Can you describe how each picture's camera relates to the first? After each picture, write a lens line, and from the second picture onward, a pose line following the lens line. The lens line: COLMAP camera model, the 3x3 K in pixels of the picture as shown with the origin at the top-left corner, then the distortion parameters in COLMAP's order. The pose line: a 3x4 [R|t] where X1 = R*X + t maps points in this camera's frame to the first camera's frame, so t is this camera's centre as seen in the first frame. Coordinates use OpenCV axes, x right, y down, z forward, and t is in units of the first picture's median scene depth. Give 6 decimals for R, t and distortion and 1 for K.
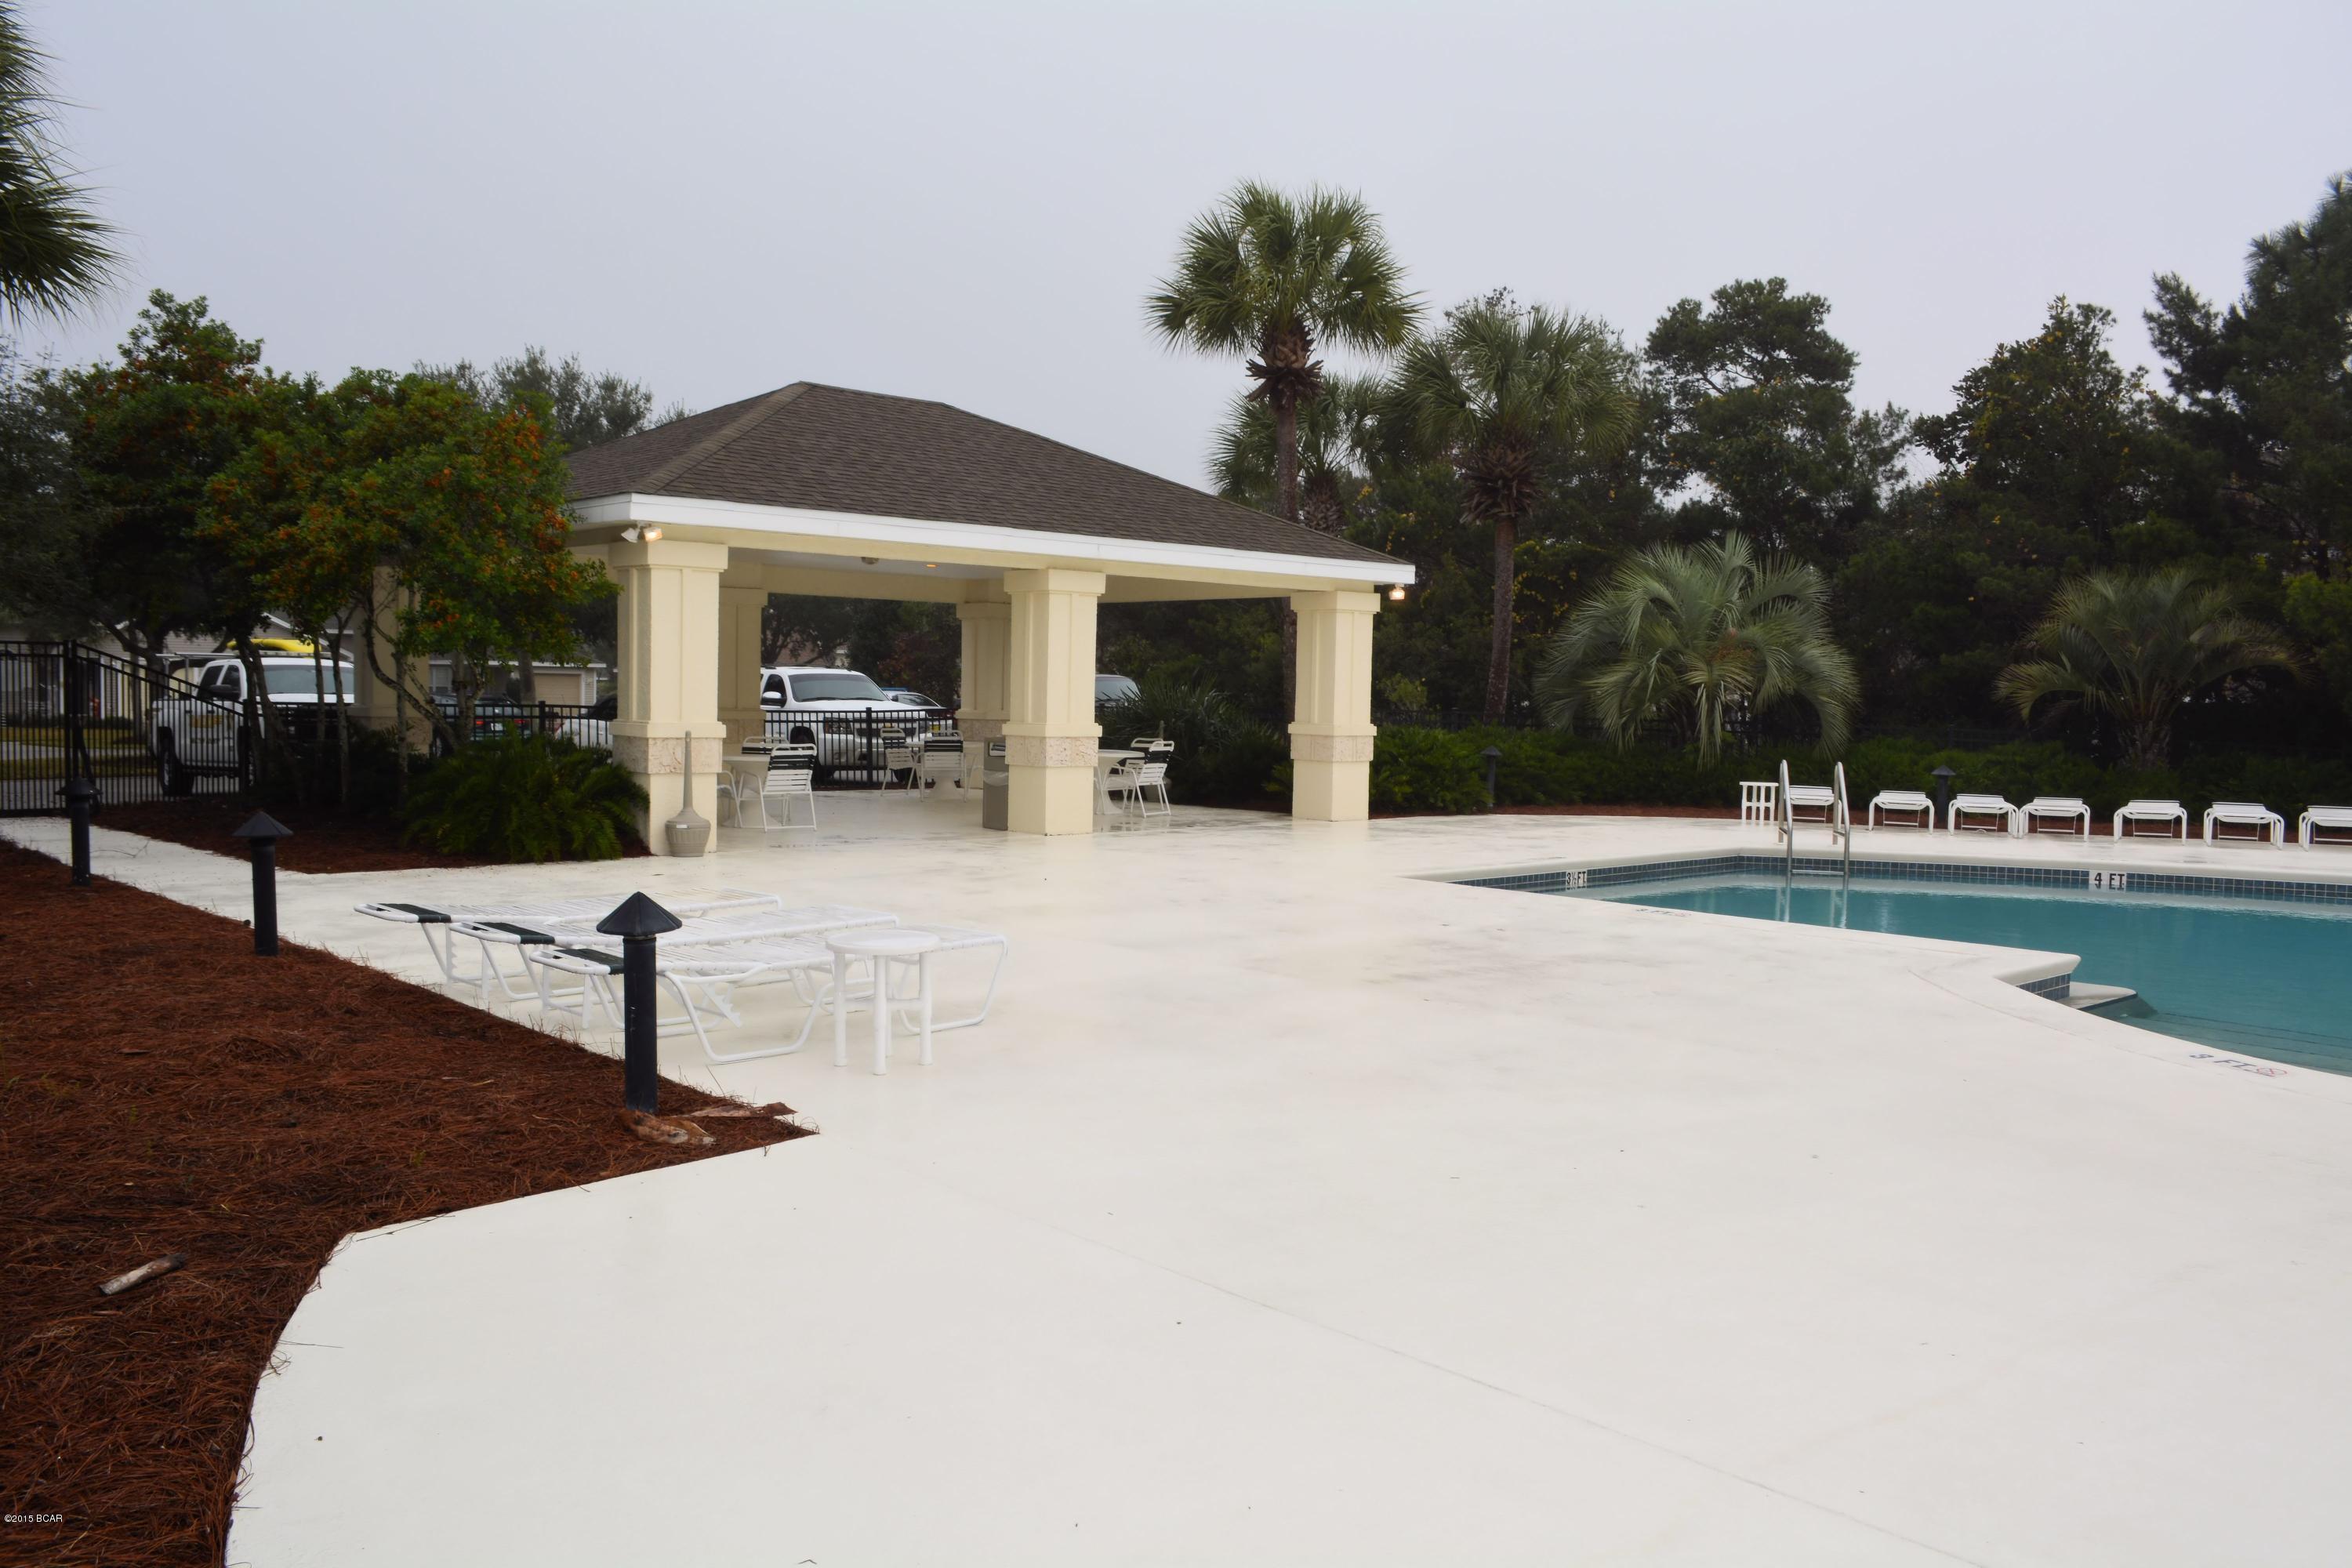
lens RADIAL K [[1820.3, 0, 1176.0], [0, 1820.3, 784.0], [0, 0, 1]] dist [-0.001558, -0.003144]
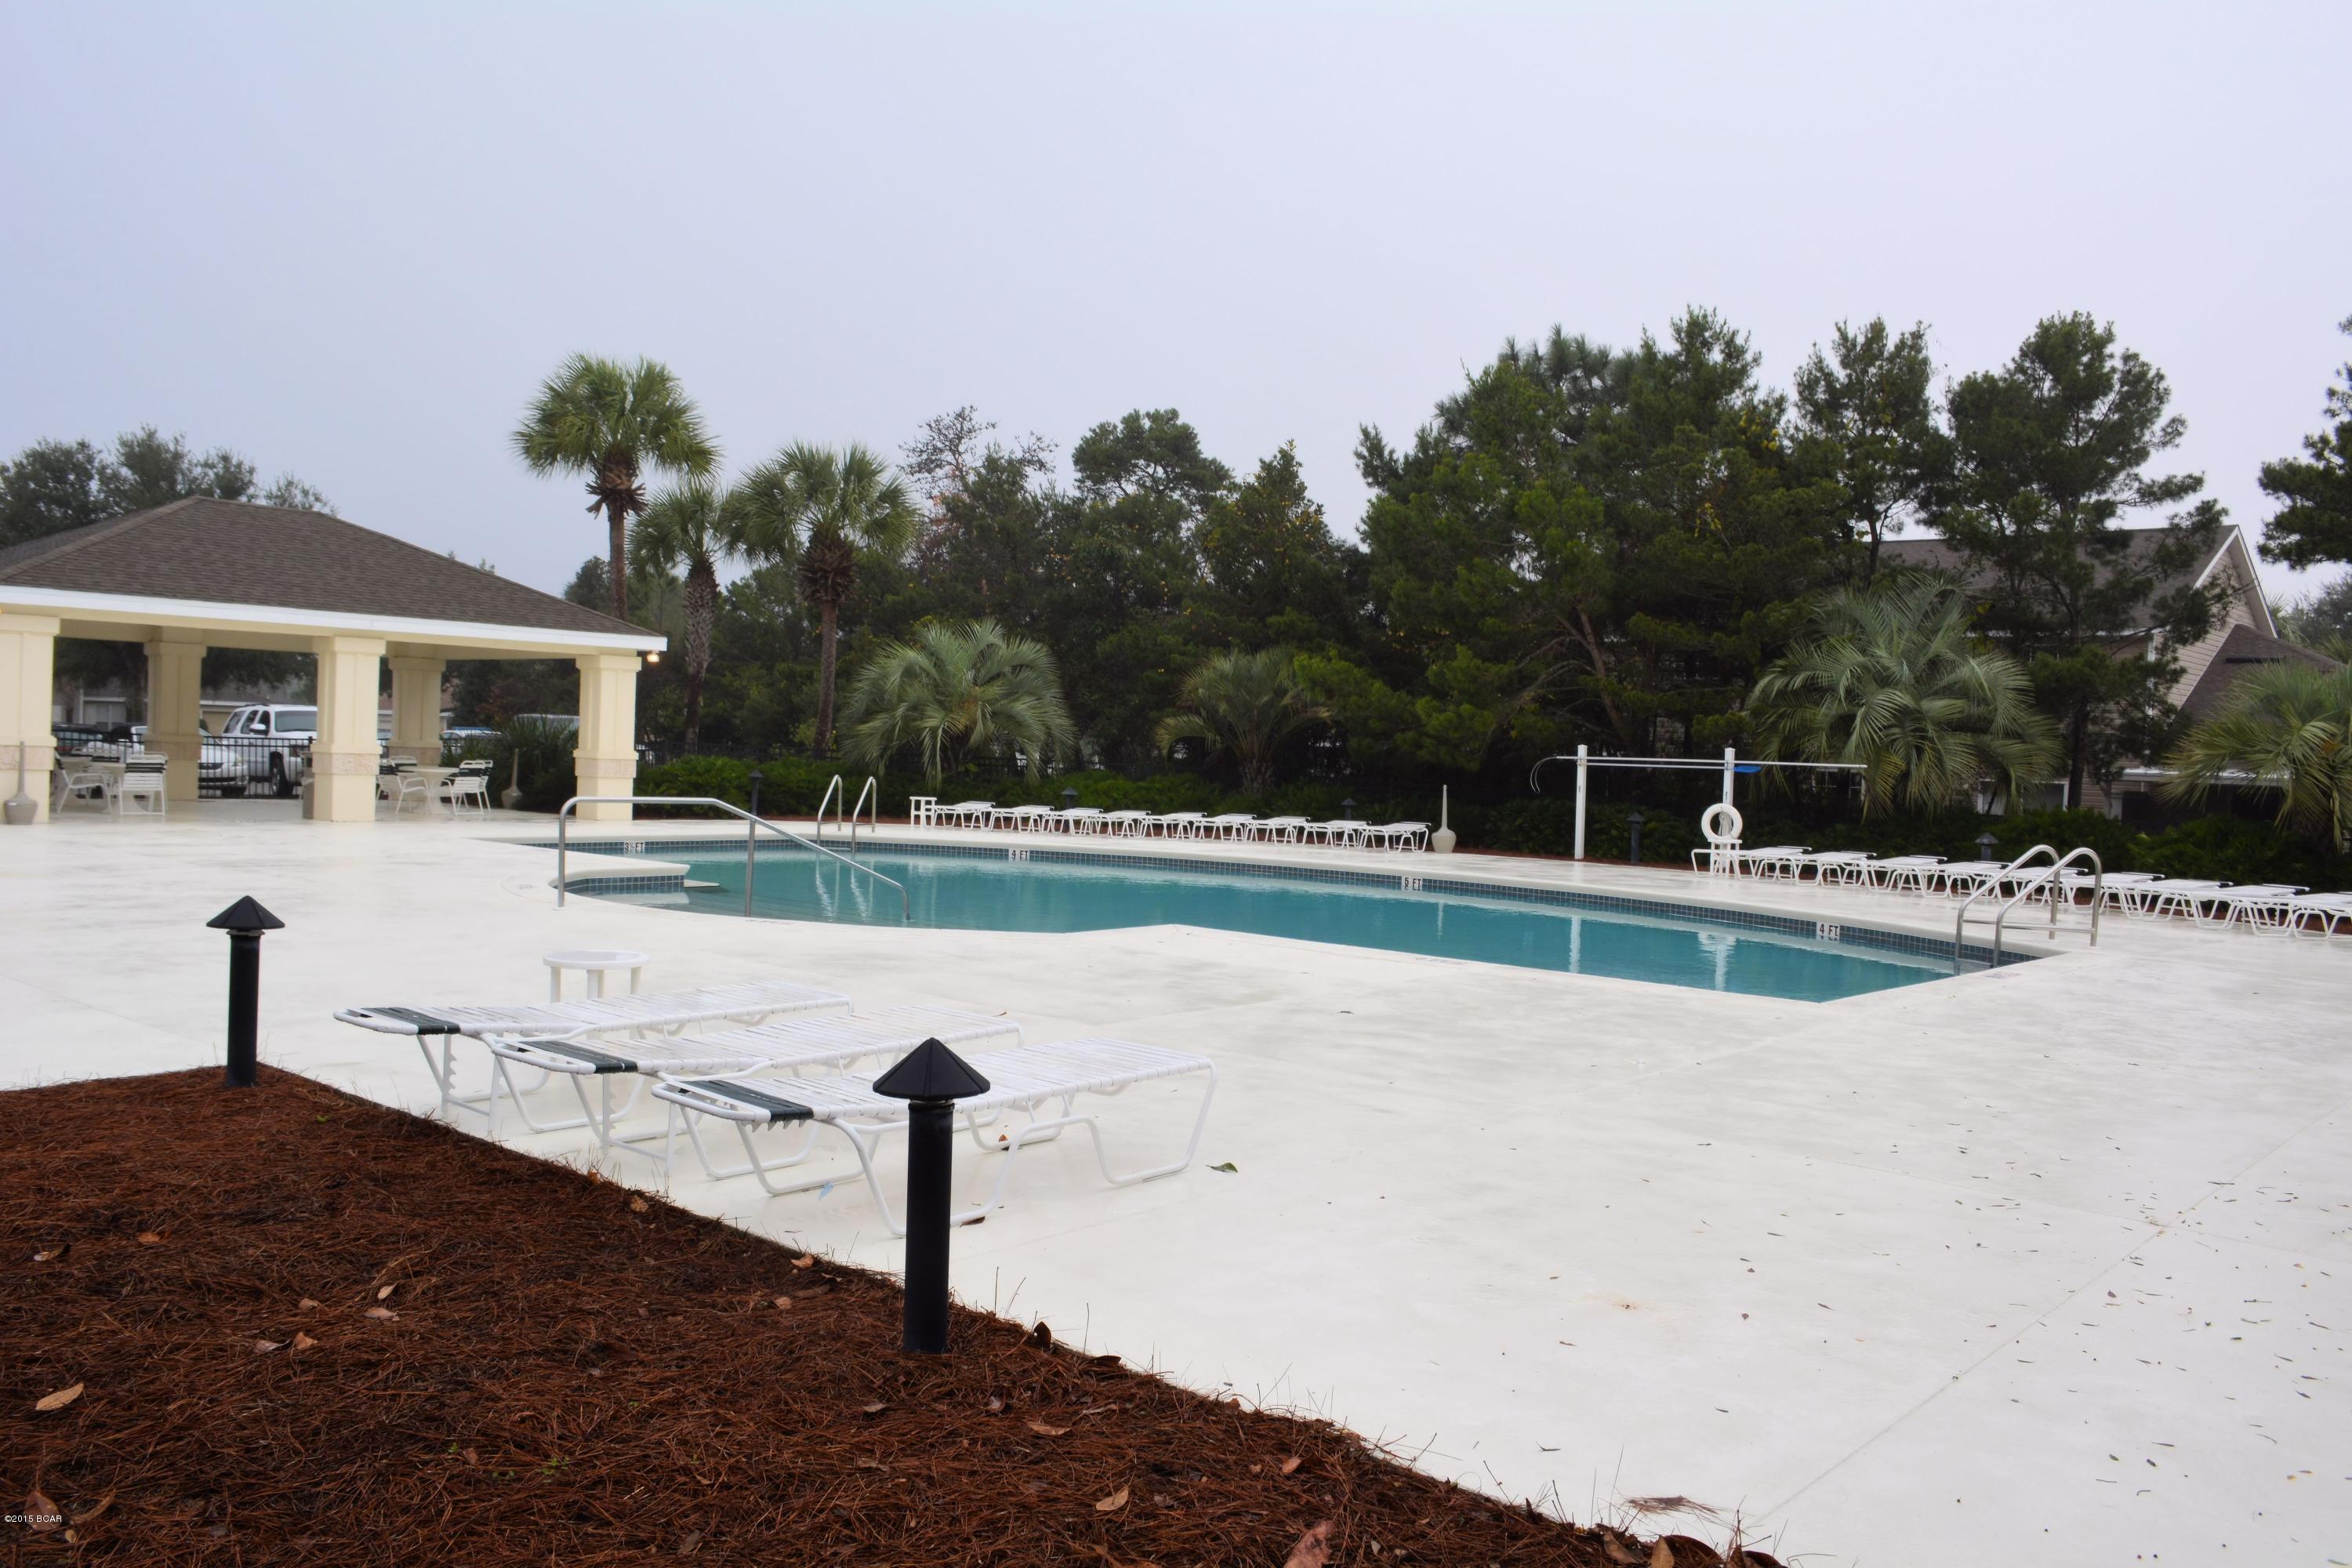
lens RADIAL K [[1820.3, 0, 1176.0], [0, 1820.3, 784.0], [0, 0, 1]] dist [-0.001558, -0.003144]
pose [[0.994760, 0.013460, 0.101345, 0.342961], [-0.010446, 0.999489, -0.030214, 0.027044], [-0.101700, 0.028998, 0.994392, -0.381284]]
